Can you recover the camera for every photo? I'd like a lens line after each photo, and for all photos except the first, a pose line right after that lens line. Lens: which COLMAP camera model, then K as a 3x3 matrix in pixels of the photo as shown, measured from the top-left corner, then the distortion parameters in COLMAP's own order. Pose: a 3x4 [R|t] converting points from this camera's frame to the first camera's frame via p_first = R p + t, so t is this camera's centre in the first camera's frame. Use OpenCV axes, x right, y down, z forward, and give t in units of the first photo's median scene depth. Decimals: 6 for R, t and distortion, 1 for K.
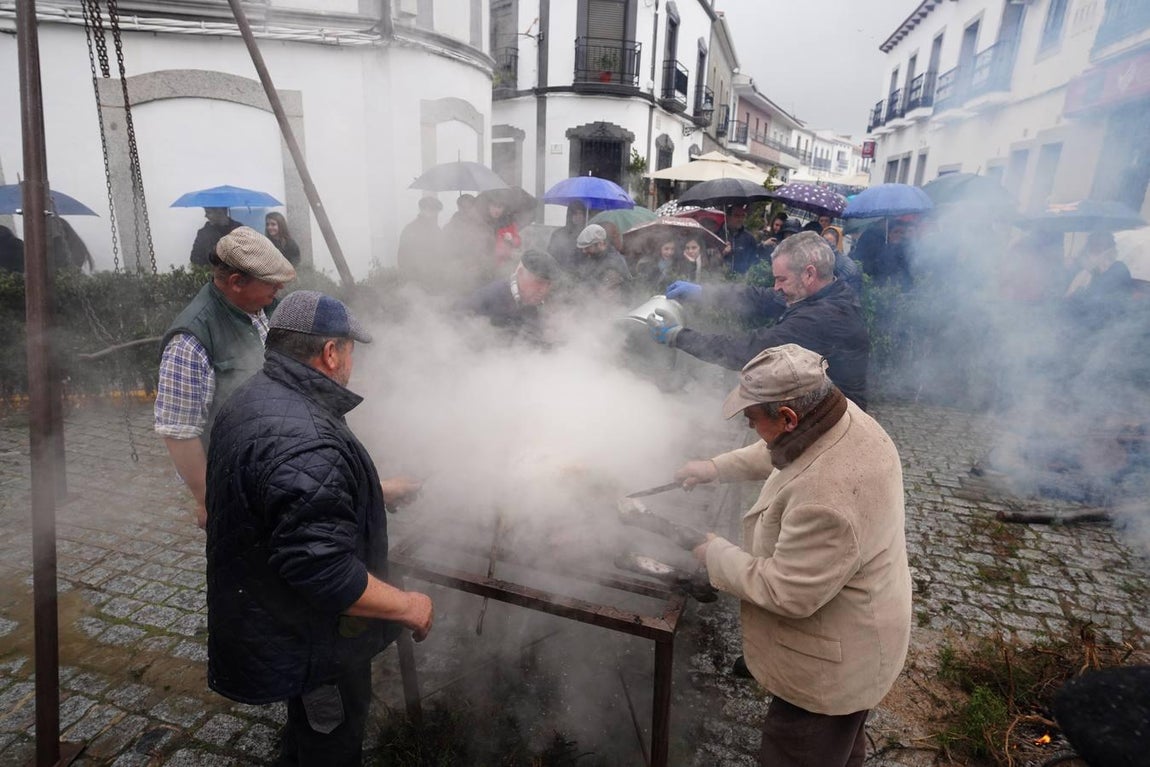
lens RADIAL K [[675.1, 0, 577.8], [0, 675.1, 378.2], [0, 0, 1]] dist [-0.045606, 0.052851]
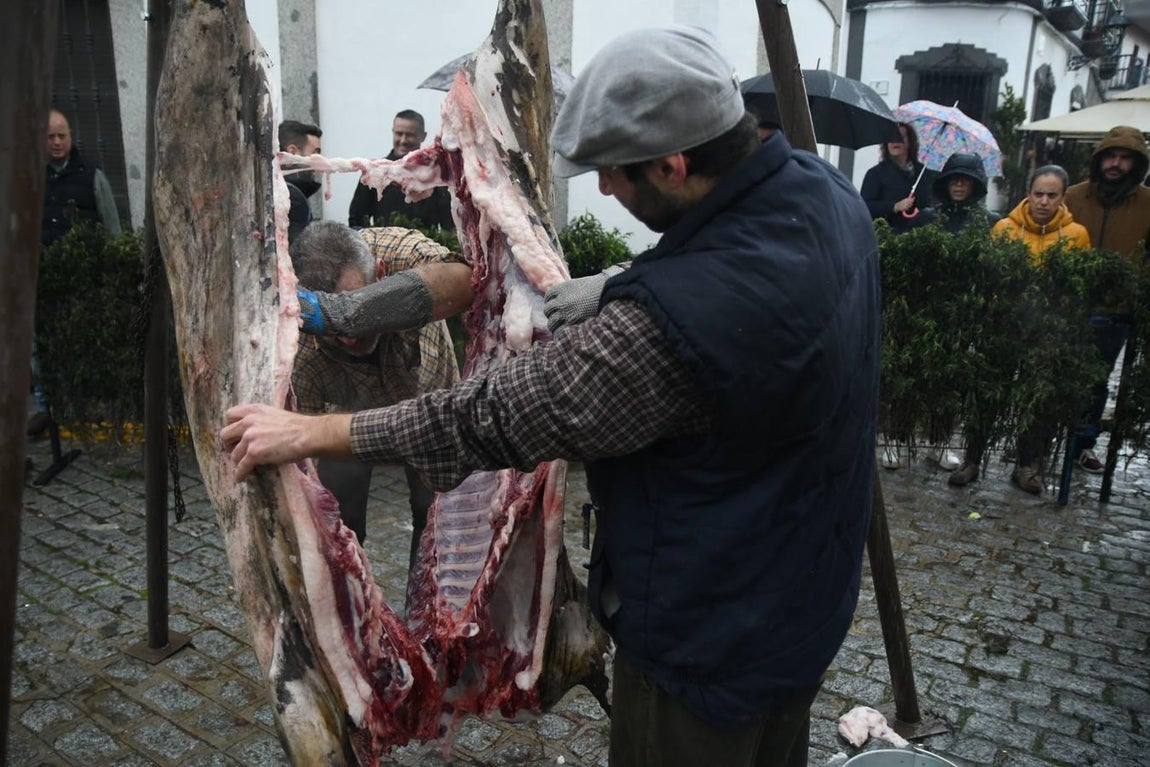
lens RADIAL K [[850.9, 0, 540.3], [0, 850.9, 382.7], [0, 0, 1]] dist [-0.134340, 0.142552]
pose [[0.958244, 0.057795, -0.280051, -0.105778], [-0.069212, 0.997119, -0.031043, -0.007472], [0.277450, 0.049129, 0.959483, 0.151164]]
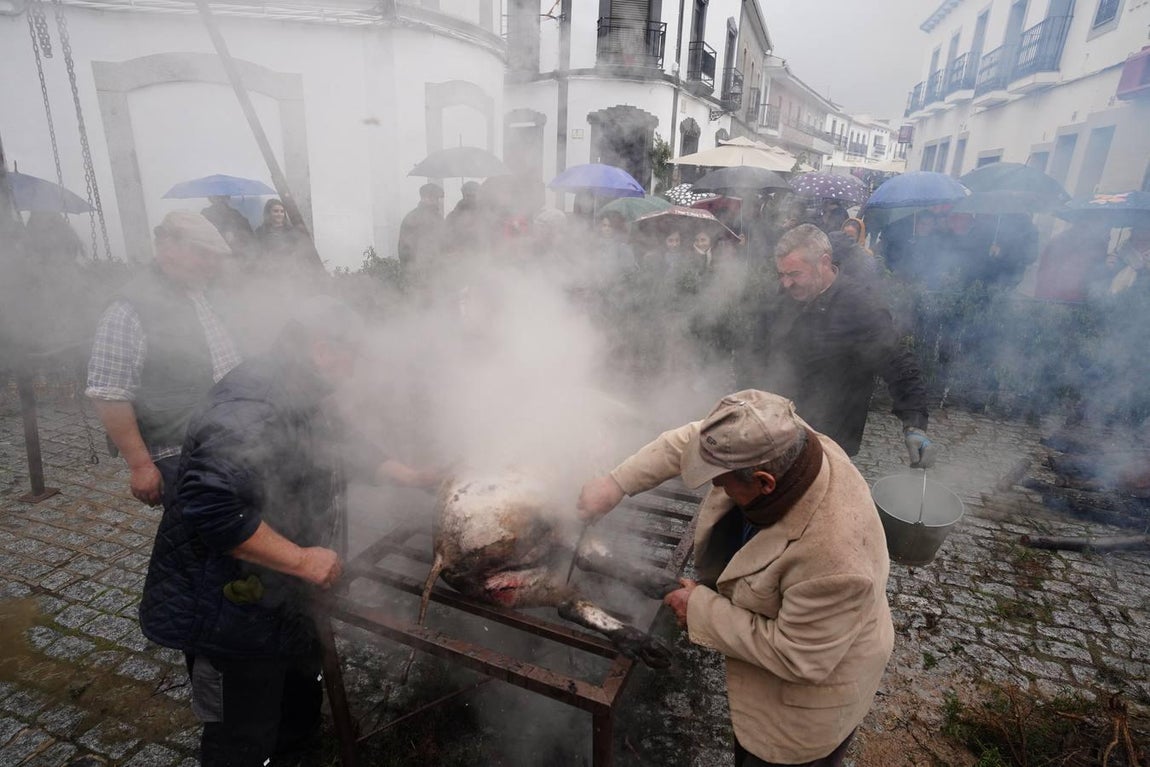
lens RADIAL K [[670.2, 0, 575.5], [0, 670.2, 378.1], [0, 0, 1]] dist [-0.045192, 0.047853]
pose [[0.998663, 0.017777, -0.048545, 0.019201], [-0.016645, 0.999582, 0.023631, -0.008686], [0.048945, -0.022791, 0.998541, 0.023194]]
